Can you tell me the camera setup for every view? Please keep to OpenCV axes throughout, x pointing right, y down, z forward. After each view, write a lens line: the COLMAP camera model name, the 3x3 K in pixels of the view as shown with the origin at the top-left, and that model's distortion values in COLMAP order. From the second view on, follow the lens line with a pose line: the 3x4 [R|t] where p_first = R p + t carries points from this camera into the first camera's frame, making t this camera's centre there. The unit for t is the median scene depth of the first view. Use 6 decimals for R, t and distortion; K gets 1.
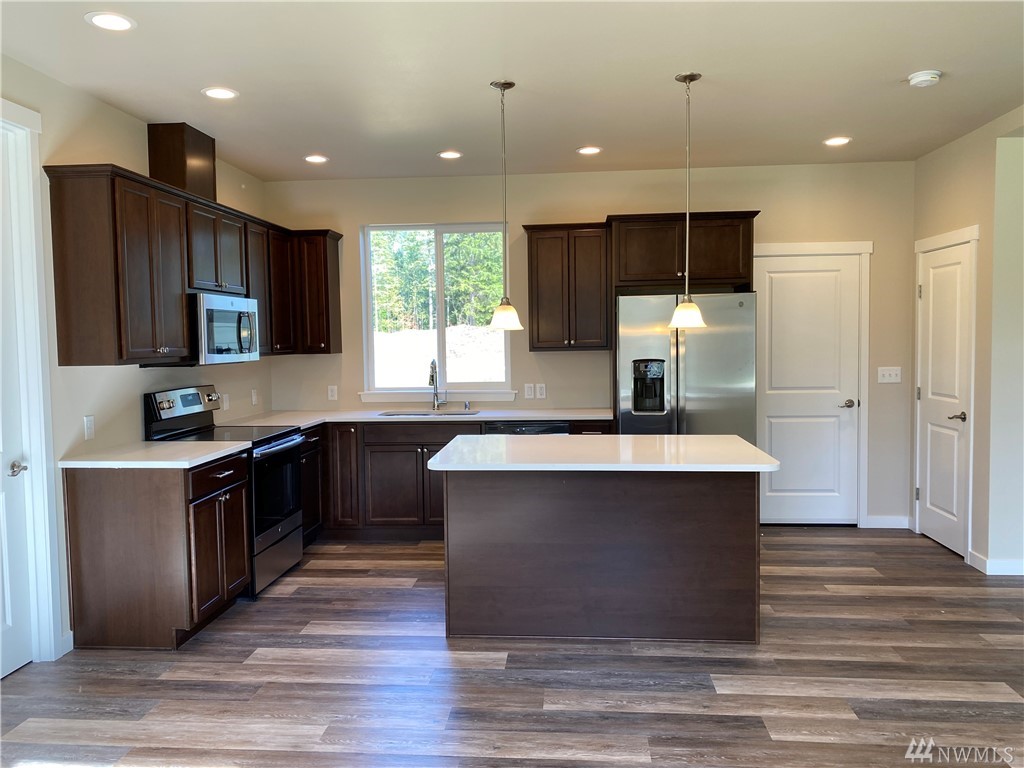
lens RADIAL K [[767.6, 0, 508.7], [0, 767.6, 389.9], [0, 0, 1]] dist [0.007846, -0.013520]
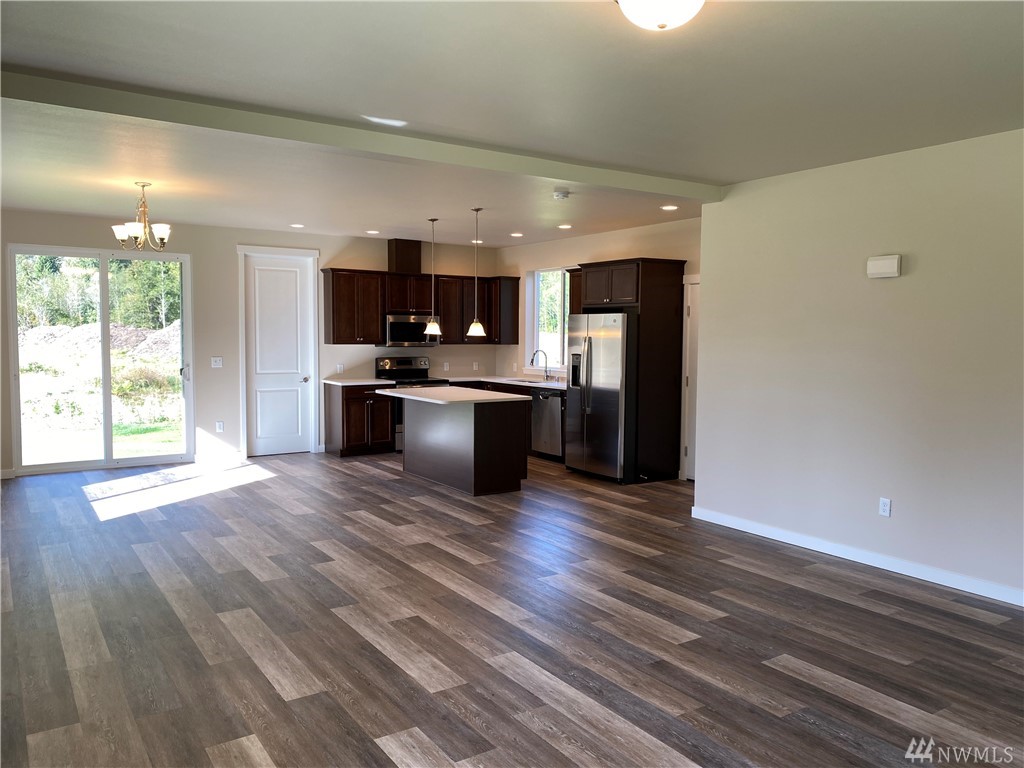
lens RADIAL K [[767.6, 0, 522.4], [0, 767.6, 384.1], [0, 0, 1]] dist [0.007846, -0.013520]
pose [[0.634028, 0.071812, -0.769969, 1.669260], [-0.071923, 0.996839, 0.033746, -0.027104], [0.769958, 0.033983, 0.637189, -0.139575]]
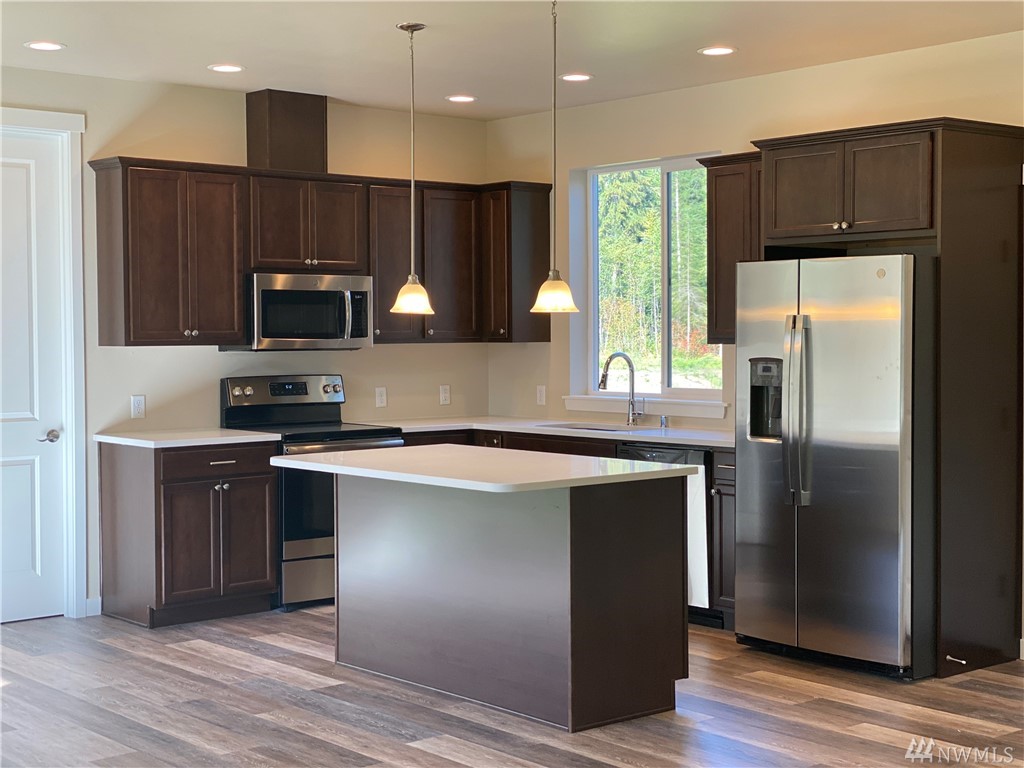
lens RADIAL K [[1525.9, 0, 514.3], [0, 1525.9, 388.0], [0, 0, 1]] dist [0.067398, 0.000000]
pose [[0.712797, 0.039201, -0.700274, 1.165650], [-0.054672, 0.998504, 0.000246, -0.003600], [0.699236, 0.038110, 0.713874, -0.104912]]
